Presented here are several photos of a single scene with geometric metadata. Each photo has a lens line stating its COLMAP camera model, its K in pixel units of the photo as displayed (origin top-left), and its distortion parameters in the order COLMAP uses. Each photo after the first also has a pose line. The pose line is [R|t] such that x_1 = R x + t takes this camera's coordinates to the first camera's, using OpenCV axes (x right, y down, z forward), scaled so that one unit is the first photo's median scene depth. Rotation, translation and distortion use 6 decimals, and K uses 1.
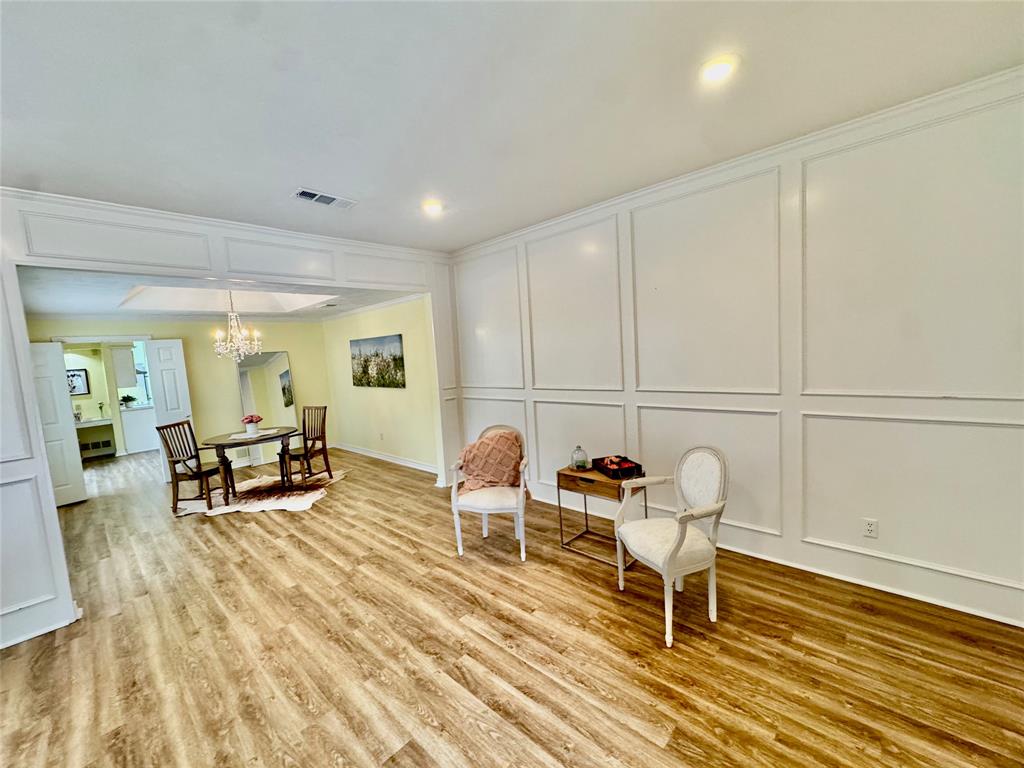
lens RADIAL K [[408.5, 0, 512.0], [0, 408.5, 384.7], [0, 0, 1]] dist [-0.003252, 0.000456]
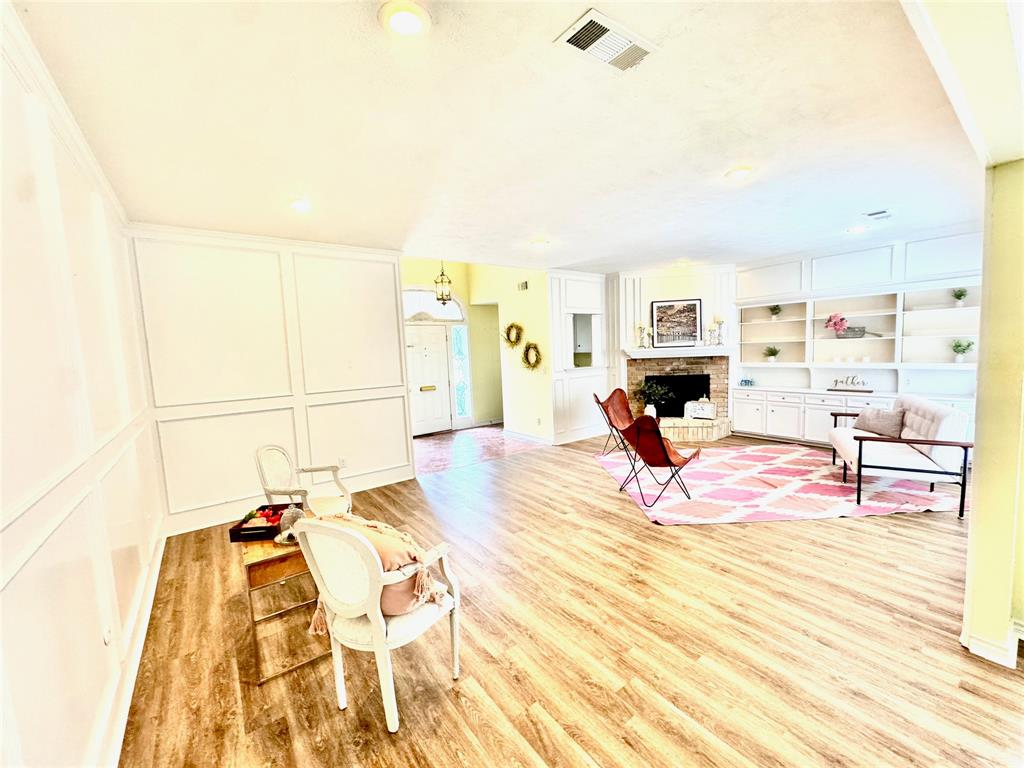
lens RADIAL K [[408.5, 0, 512.0], [0, 408.5, 384.7], [0, 0, 1]] dist [-0.003252, 0.000456]
pose [[-0.978680, 0.087014, 0.186050, -0.244416], [0.117997, 0.979620, 0.162544, -0.069185], [-0.168115, 0.181032, -0.969002, 1.019543]]
